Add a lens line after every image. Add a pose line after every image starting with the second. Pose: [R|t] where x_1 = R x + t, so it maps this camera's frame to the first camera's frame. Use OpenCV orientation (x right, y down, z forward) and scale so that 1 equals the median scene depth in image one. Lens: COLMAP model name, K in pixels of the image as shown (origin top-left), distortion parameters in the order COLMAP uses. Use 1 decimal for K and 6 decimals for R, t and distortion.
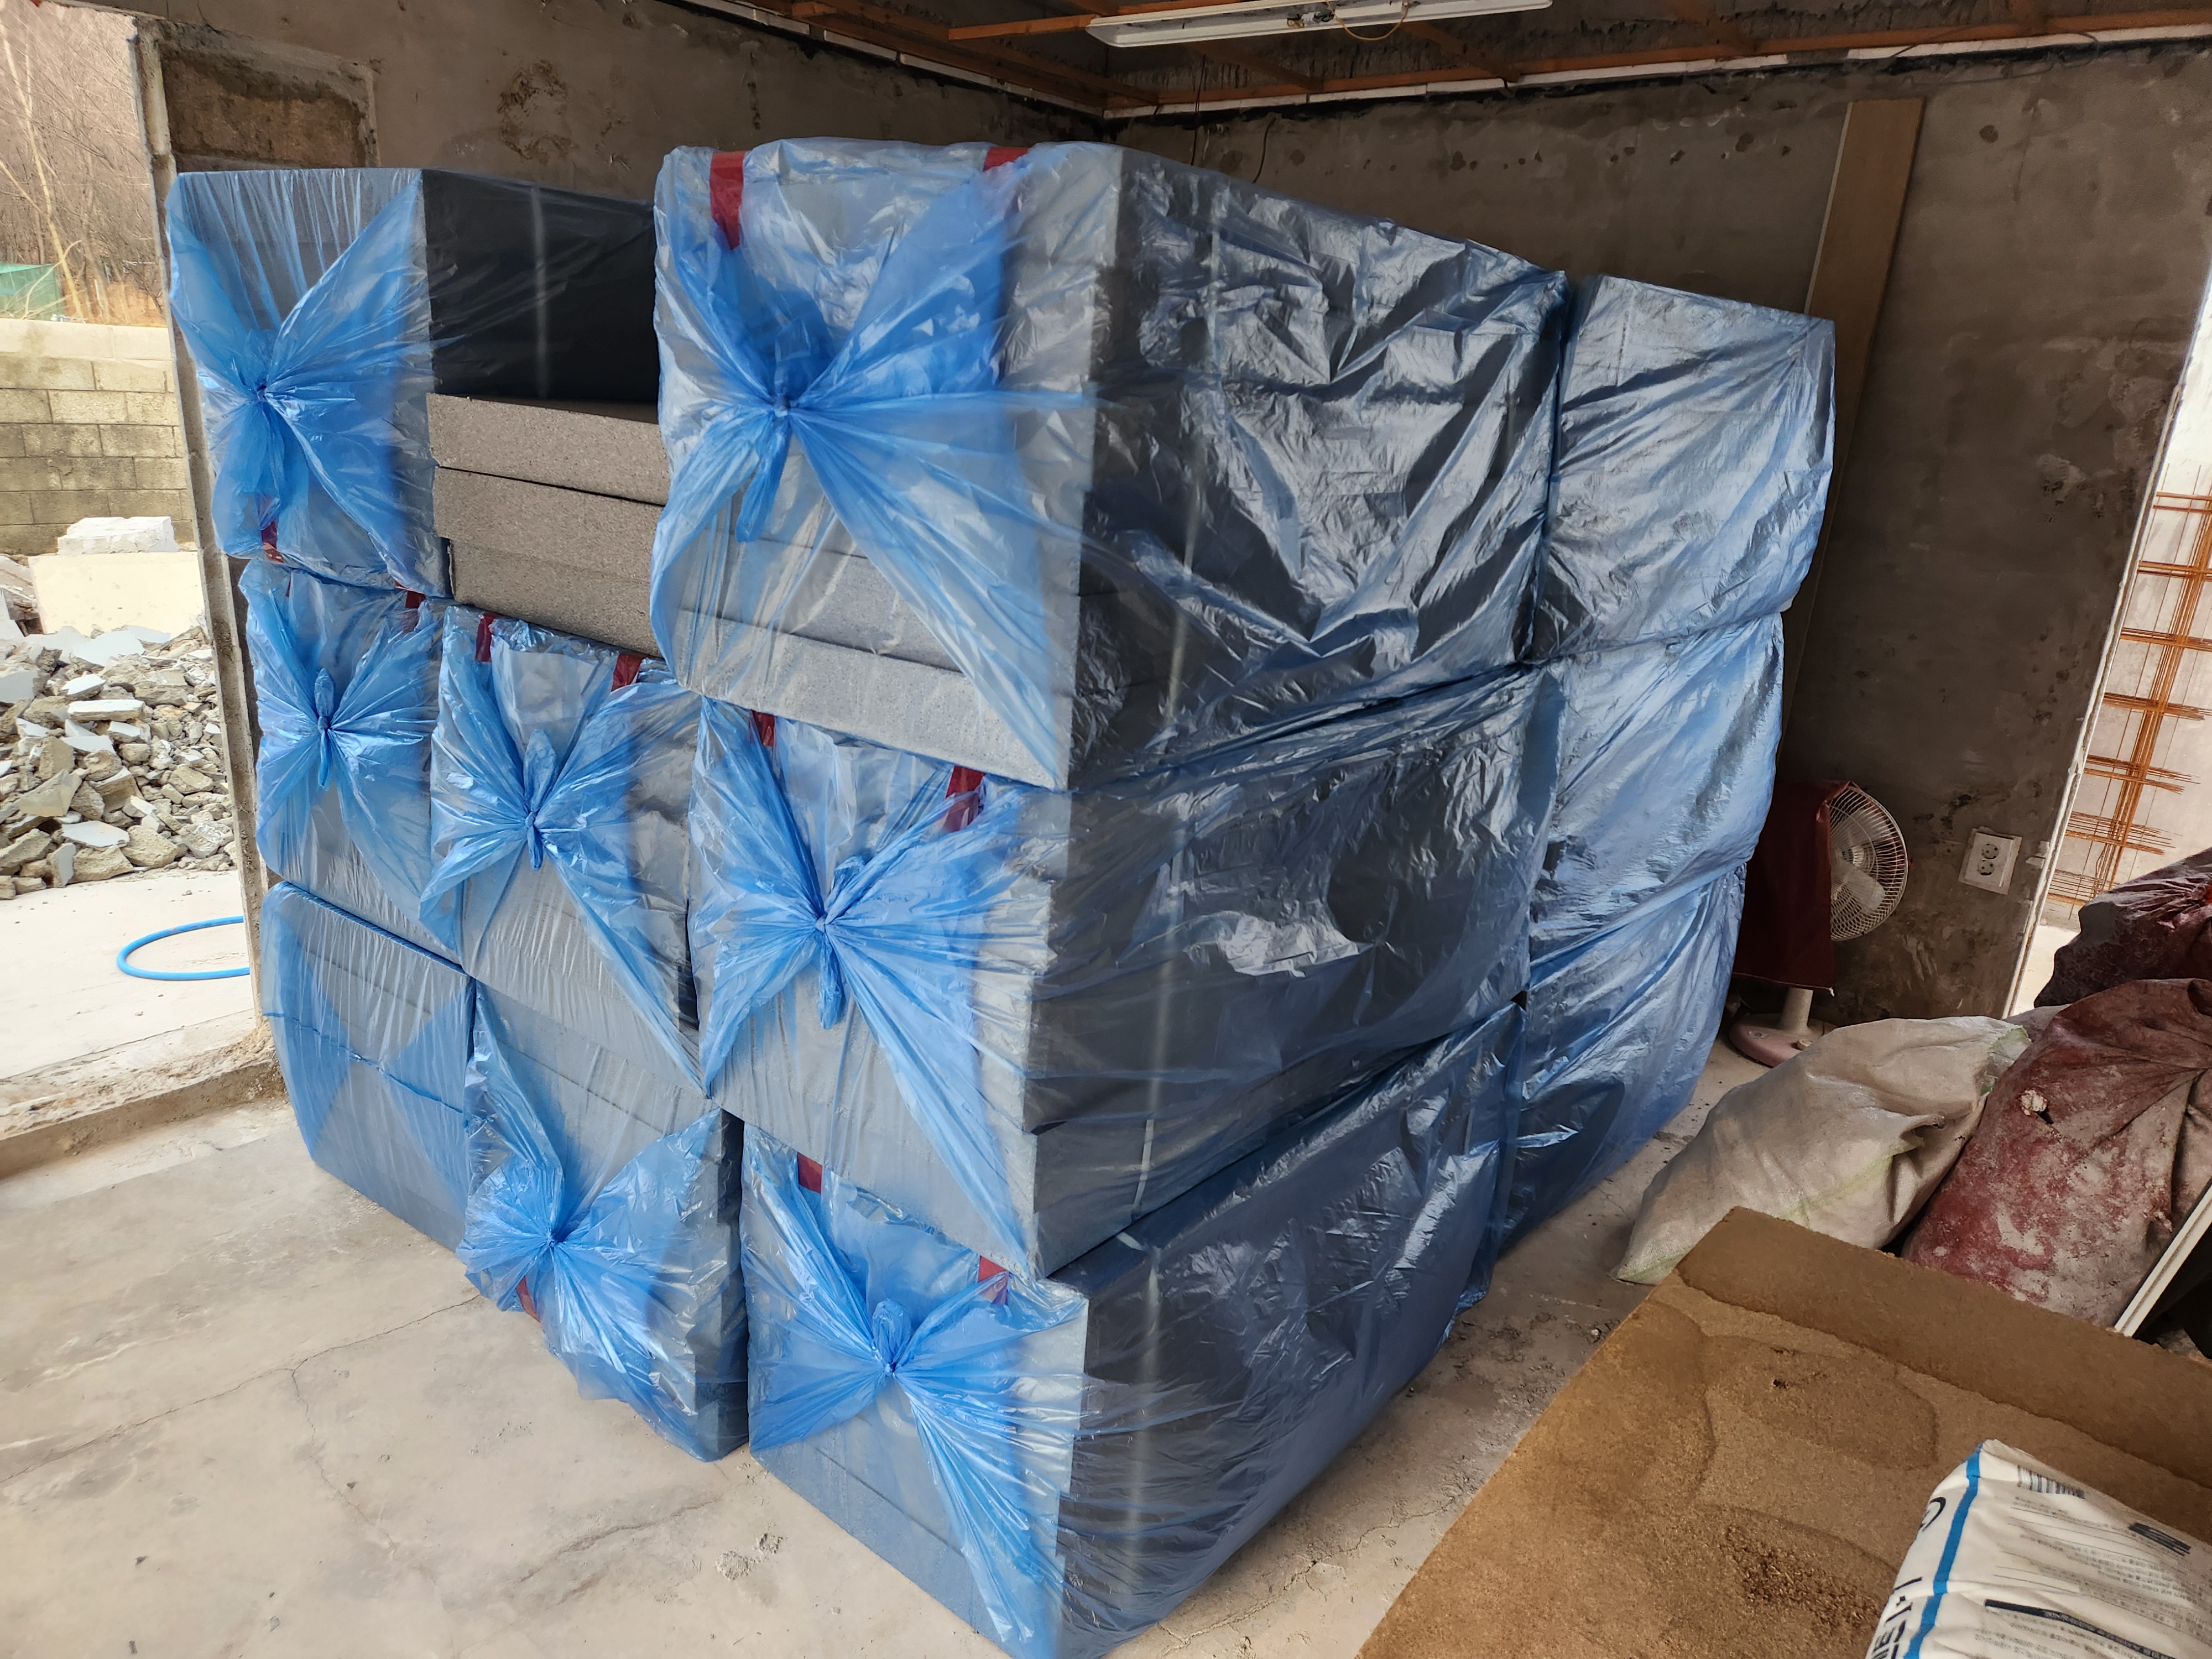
lens RADIAL K [[1482.7, 0, 1106.0], [0, 1482.7, 829.5], [0, 0, 1]] dist [0.073674, -0.053641]
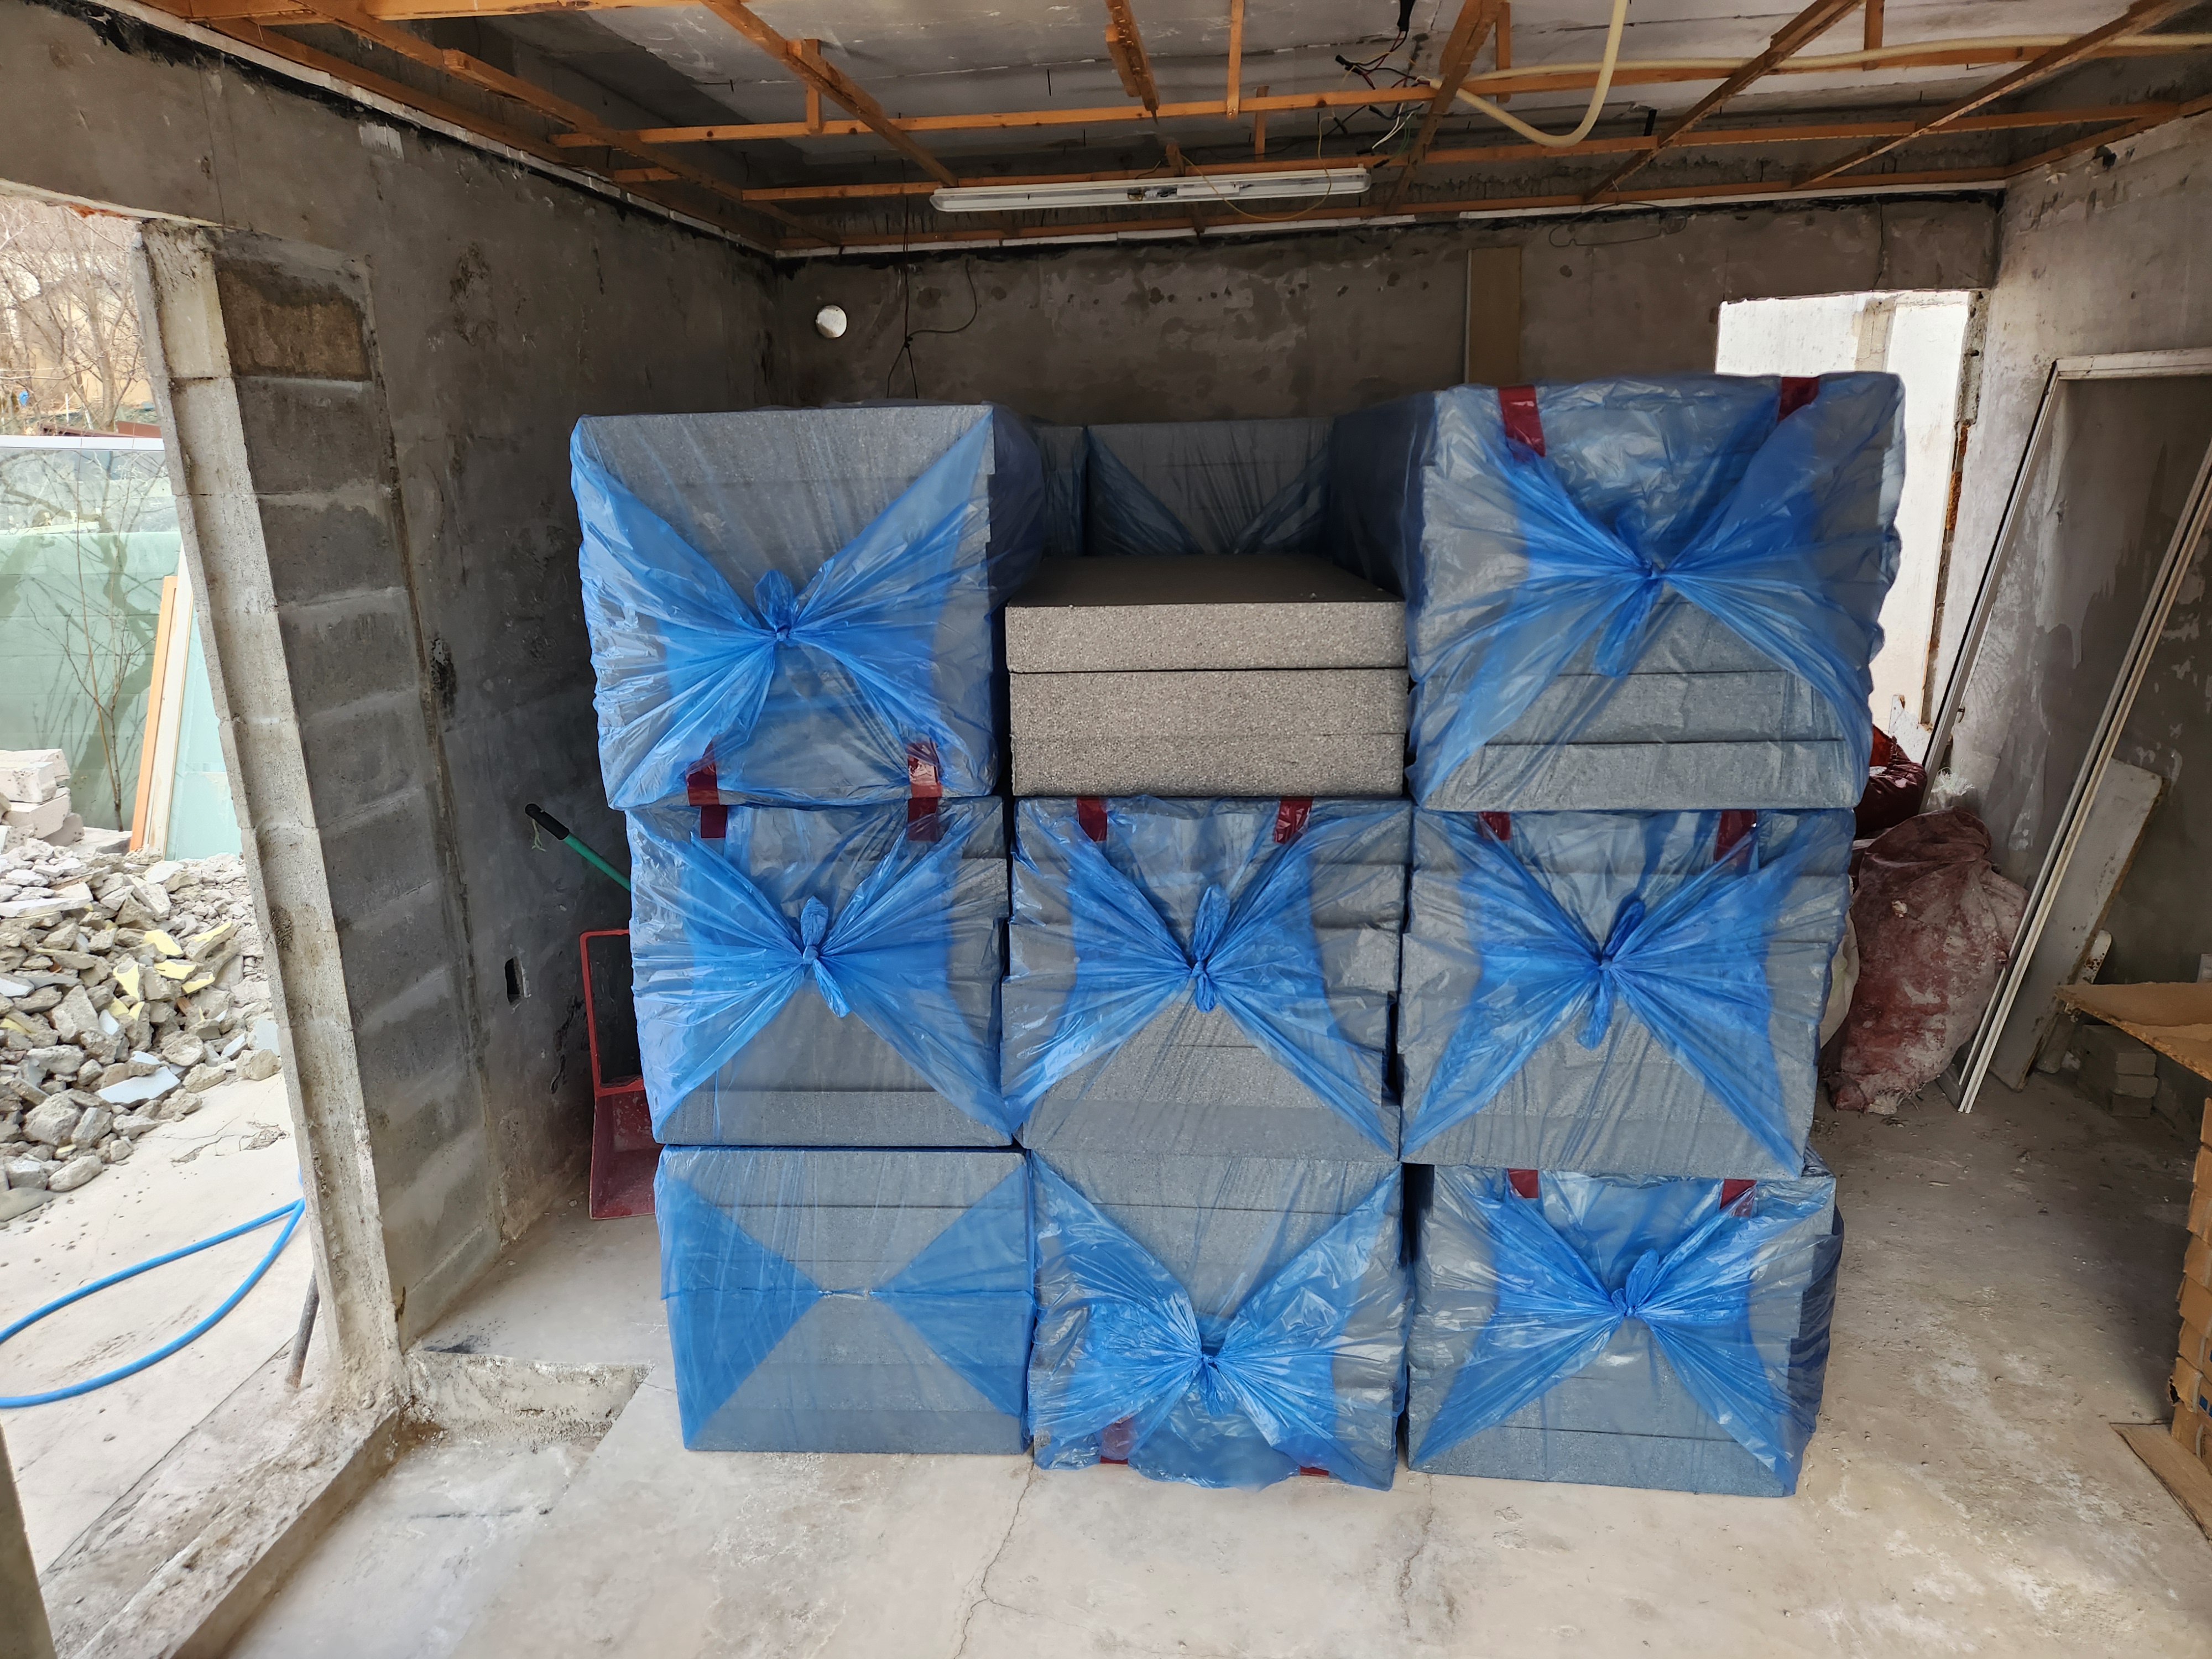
lens RADIAL K [[1472.4, 0, 1110.3], [0, 1472.4, 807.7], [0, 0, 1]] dist [0.087439, -0.052000]
pose [[0.844728, -0.210338, 0.492131, -0.566837], [0.234432, 0.972045, 0.013059, -0.090133], [-0.481120, 0.104339, 0.870423, 0.042347]]
